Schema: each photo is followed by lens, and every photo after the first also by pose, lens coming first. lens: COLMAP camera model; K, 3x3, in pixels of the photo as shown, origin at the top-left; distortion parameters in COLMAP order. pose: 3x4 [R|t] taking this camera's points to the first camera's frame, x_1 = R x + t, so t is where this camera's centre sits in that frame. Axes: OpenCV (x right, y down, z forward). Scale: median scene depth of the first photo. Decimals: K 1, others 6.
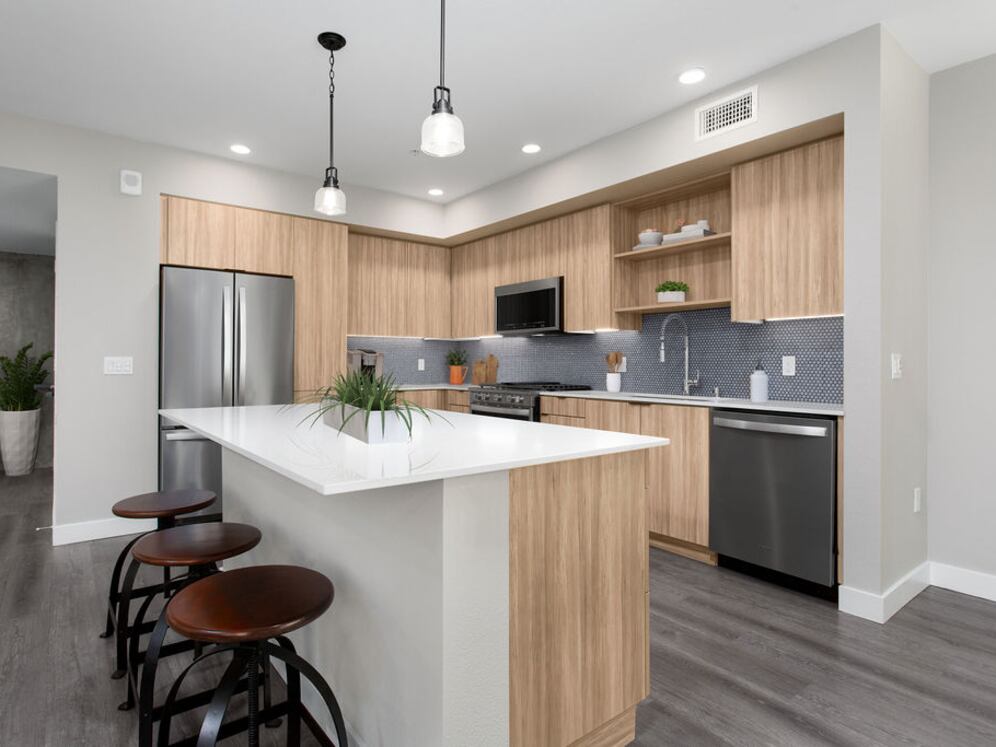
lens RADIAL K [[557.9, 0, 496.6], [0, 557.9, 370.3], [0, 0, 1]] dist [-0.000442, -0.000303]
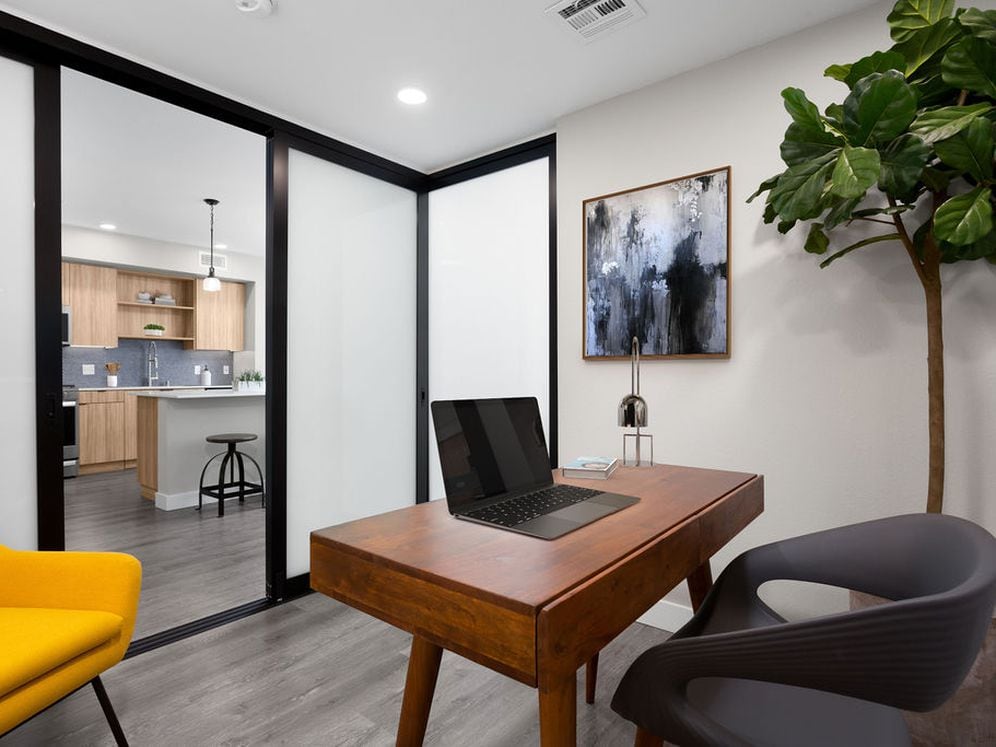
lens RADIAL K [[557.9, 0, 496.6], [0, 557.9, 370.3], [0, 0, 1]] dist [-0.000442, -0.000303]
pose [[-0.204254, 0.002311, 0.978915, -1.808703], [0.007648, 0.999970, -0.000765, 0.003815], [-0.978888, 0.007330, -0.204266, 0.289312]]
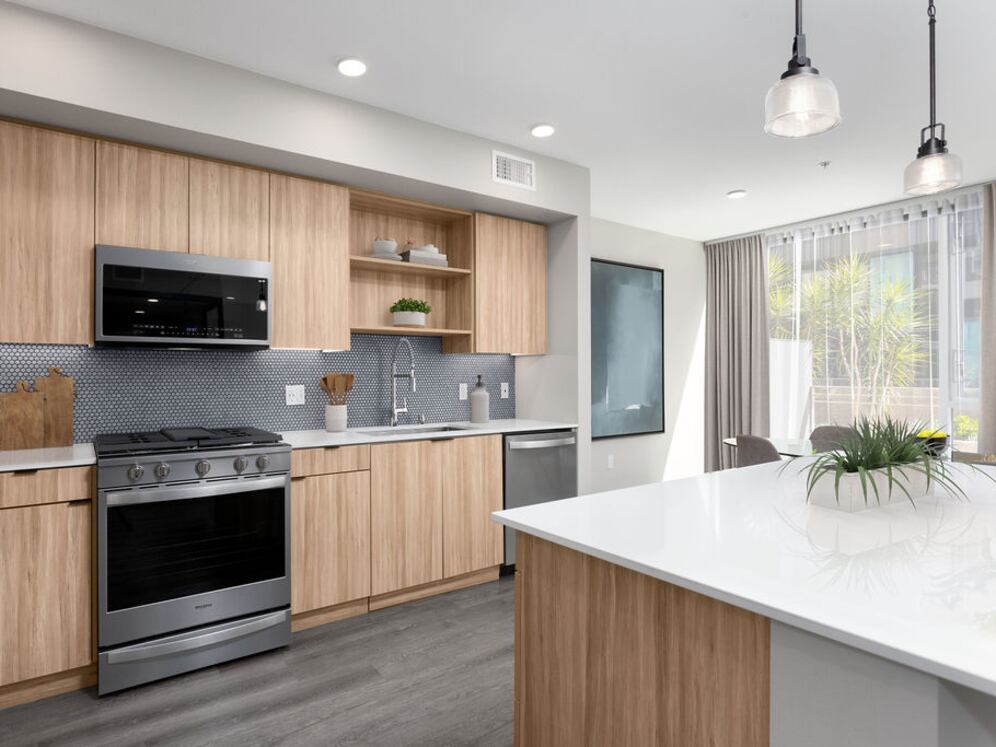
lens RADIAL K [[561.7, 0, 440.3], [0, 561.7, 369.5], [0, 0, 1]] dist [-0.001297, 0.000699]
pose [[0.097229, 0.007205, 0.995236, -0.636005], [0.009062, 0.999926, -0.008124, -0.043907], [-0.995221, 0.009809, 0.097157, 0.903627]]
